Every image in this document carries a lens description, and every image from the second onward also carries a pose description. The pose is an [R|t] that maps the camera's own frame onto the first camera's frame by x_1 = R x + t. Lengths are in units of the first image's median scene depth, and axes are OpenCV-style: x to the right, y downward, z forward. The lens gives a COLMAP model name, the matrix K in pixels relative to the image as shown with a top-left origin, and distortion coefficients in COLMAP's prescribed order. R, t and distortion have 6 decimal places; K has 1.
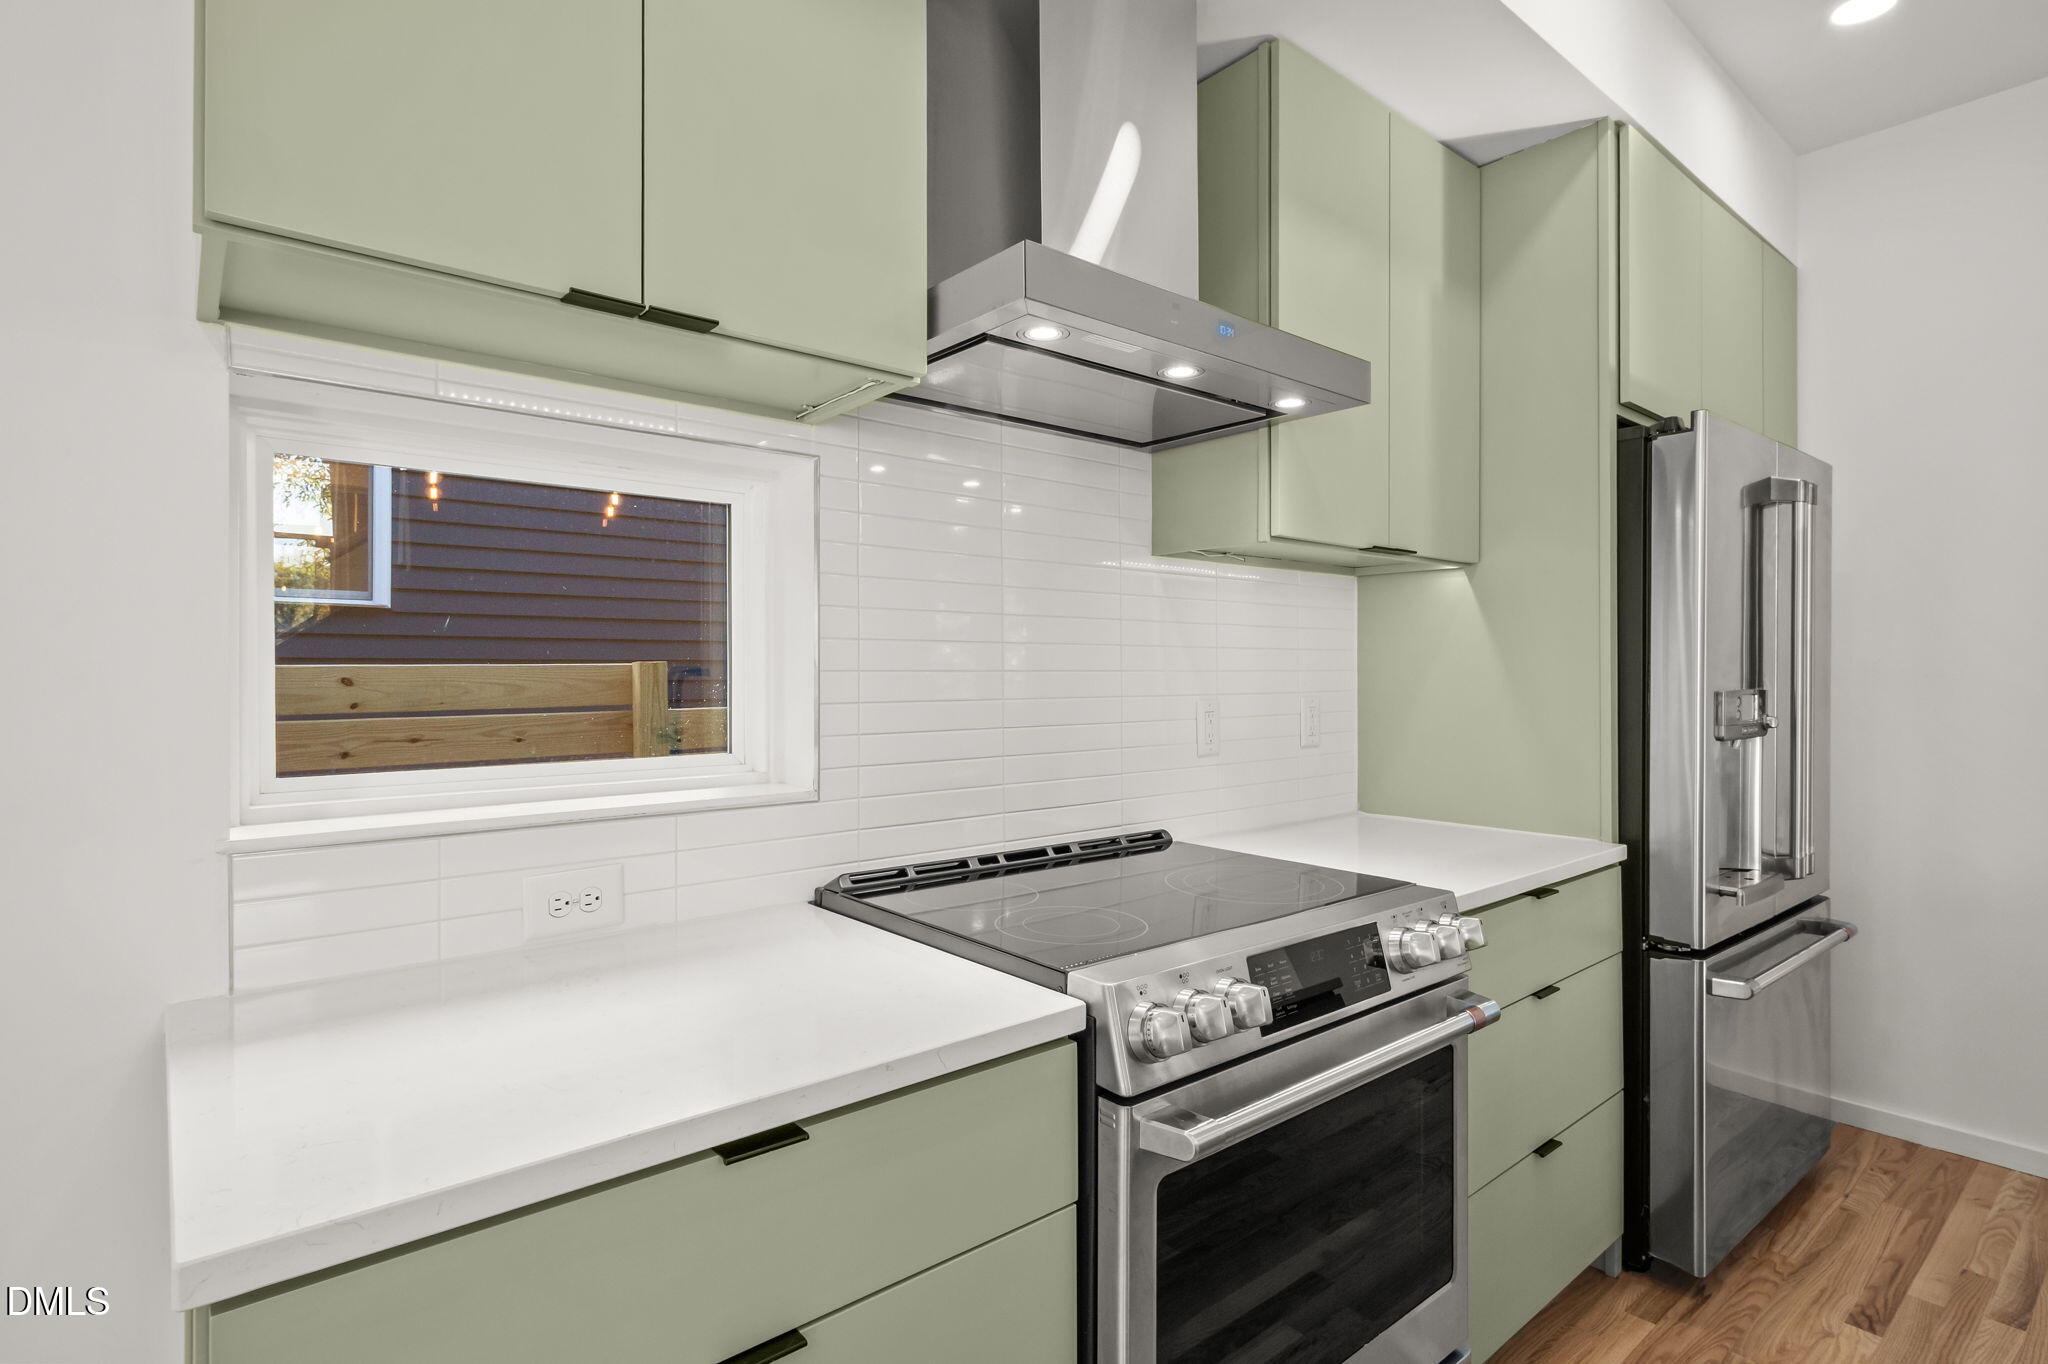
lens RADIAL K [[1043.0, 0, 1011.3], [0, 1043.0, 674.6], [0, 0, 1]] dist [-0.001818, 0.000075]
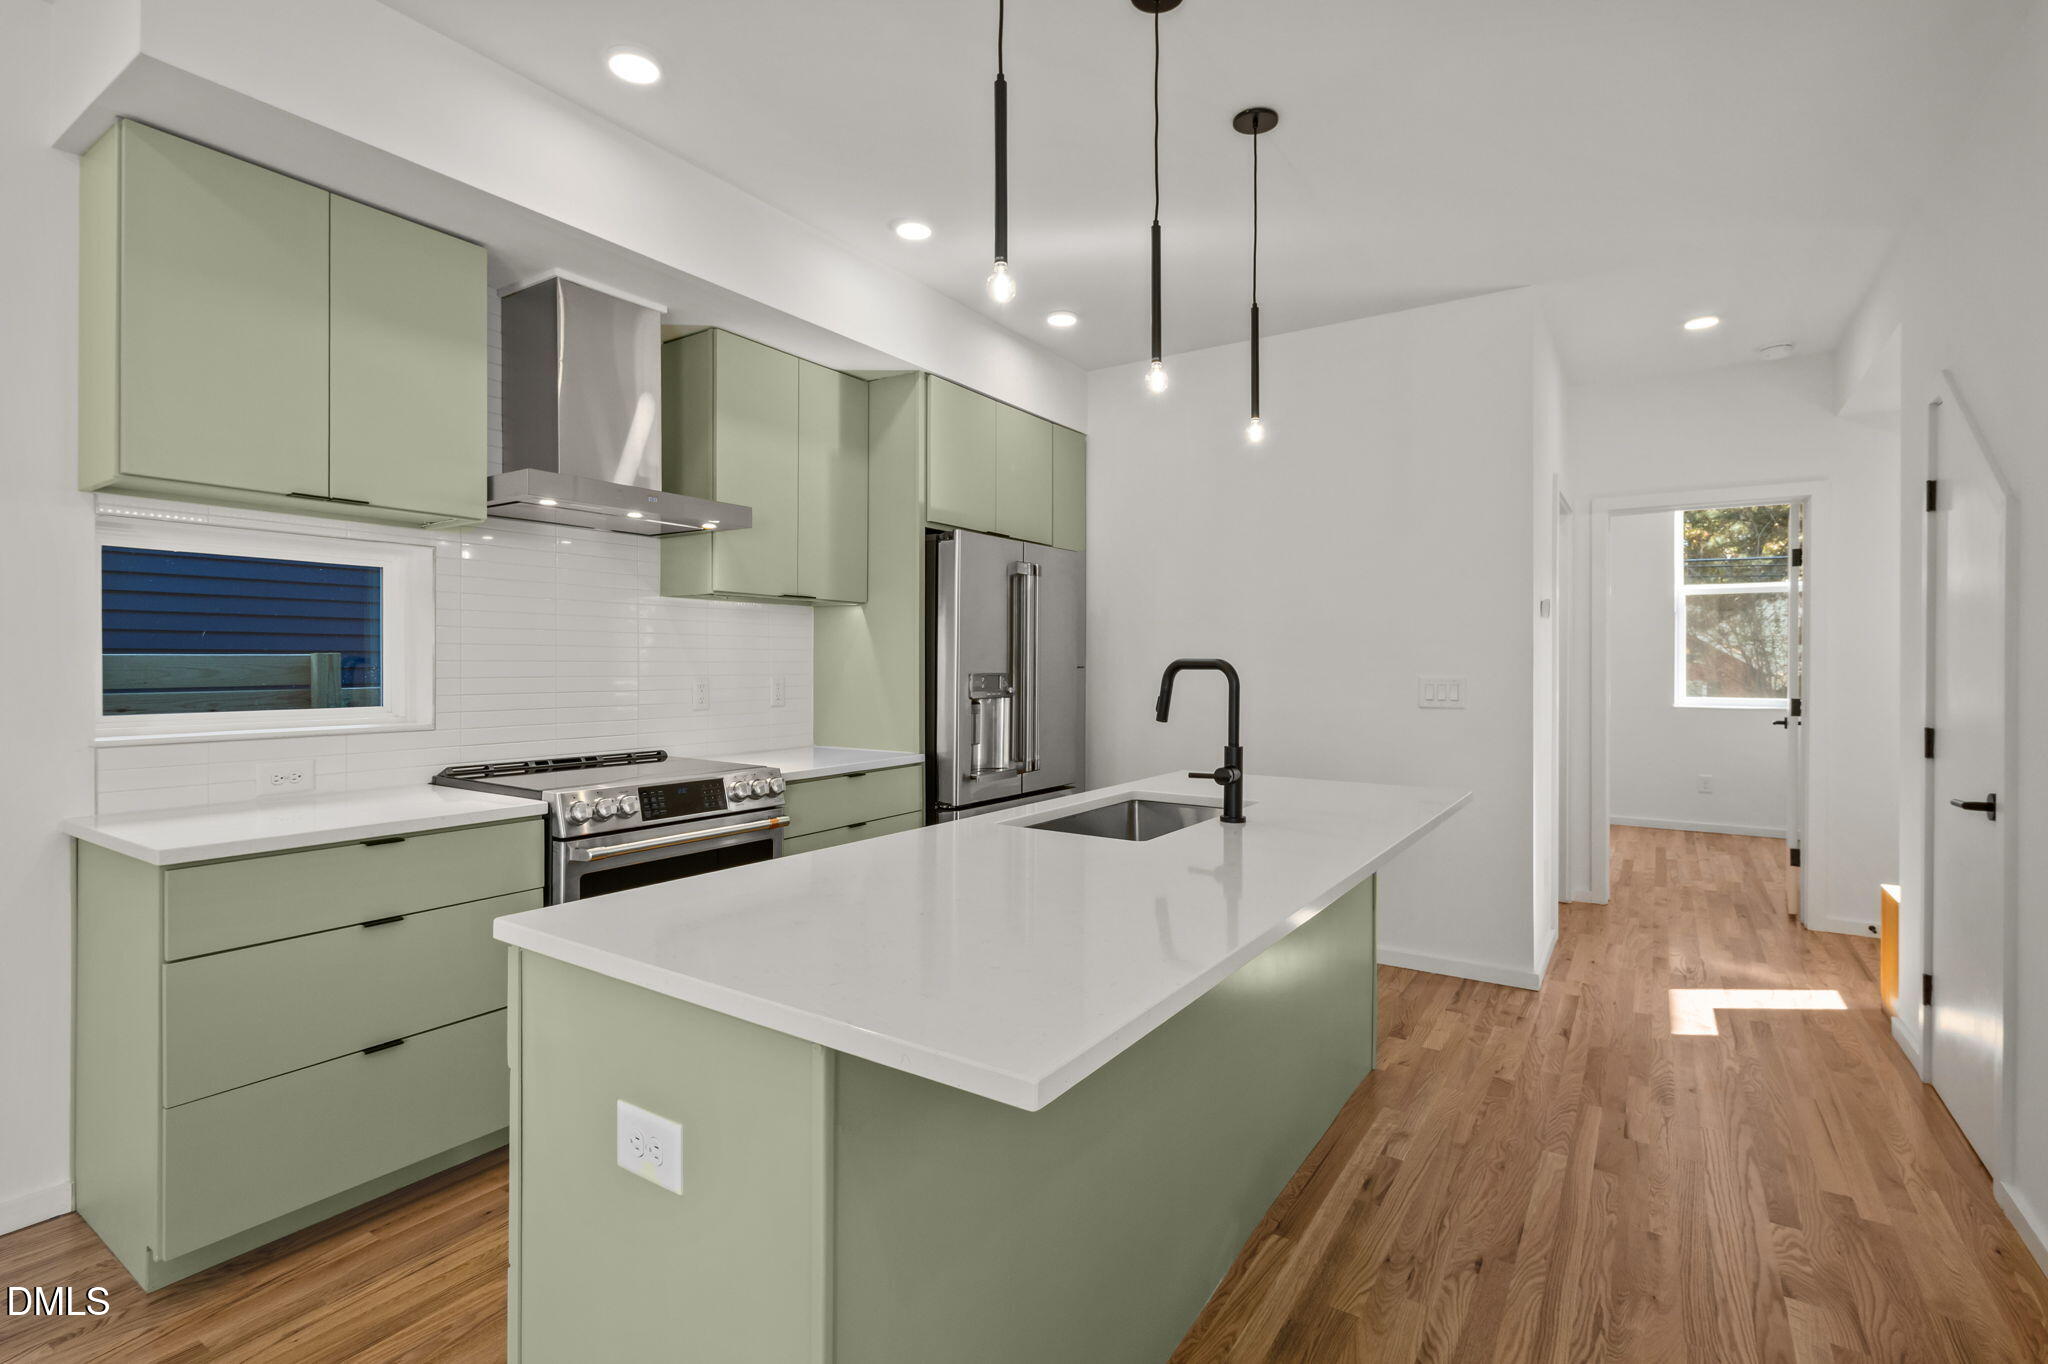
lens RADIAL K [[951.1, 0, 1016.8], [0, 951.1, 667.3], [0, 0, 1]] dist [-0.001239, 0.000924]
pose [[0.955136, 0.002357, 0.296157, 0.242938], [-0.003360, 0.999990, 0.002879, -0.000317], [-0.296147, -0.003745, 0.955135, -0.744477]]
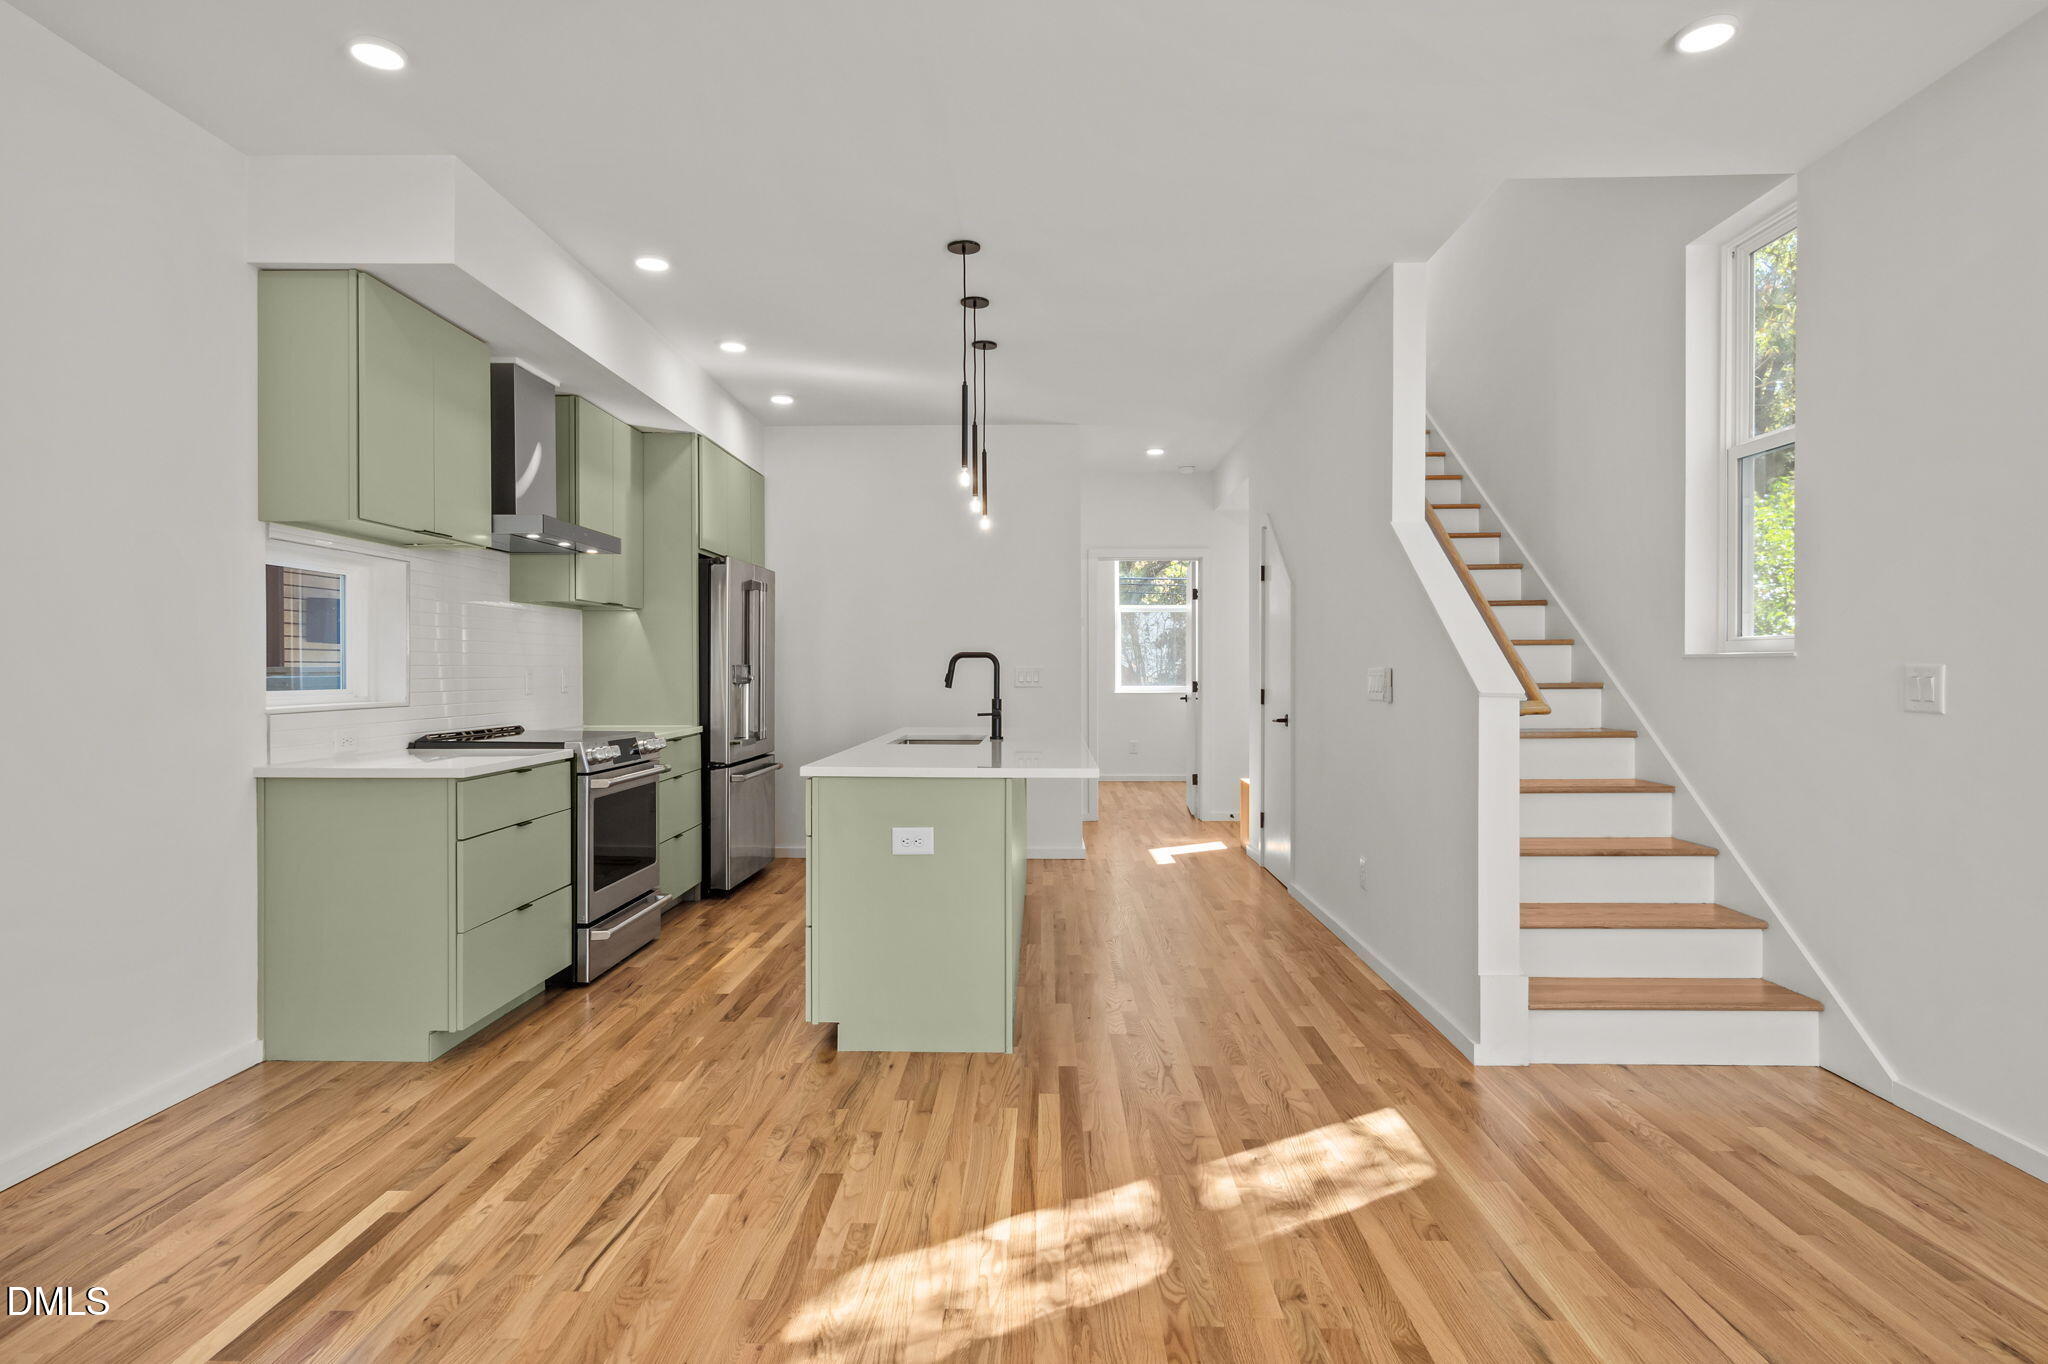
lens RADIAL K [[1043.0, 0, 1011.3], [0, 1043.0, 674.6], [0, 0, 1]] dist [-0.001818, 0.000075]
pose [[0.658092, -0.003690, 0.752929, -0.844279], [0.000125, 0.999989, 0.004792, 0.029533], [-0.752938, -0.003060, 0.658084, -1.263070]]
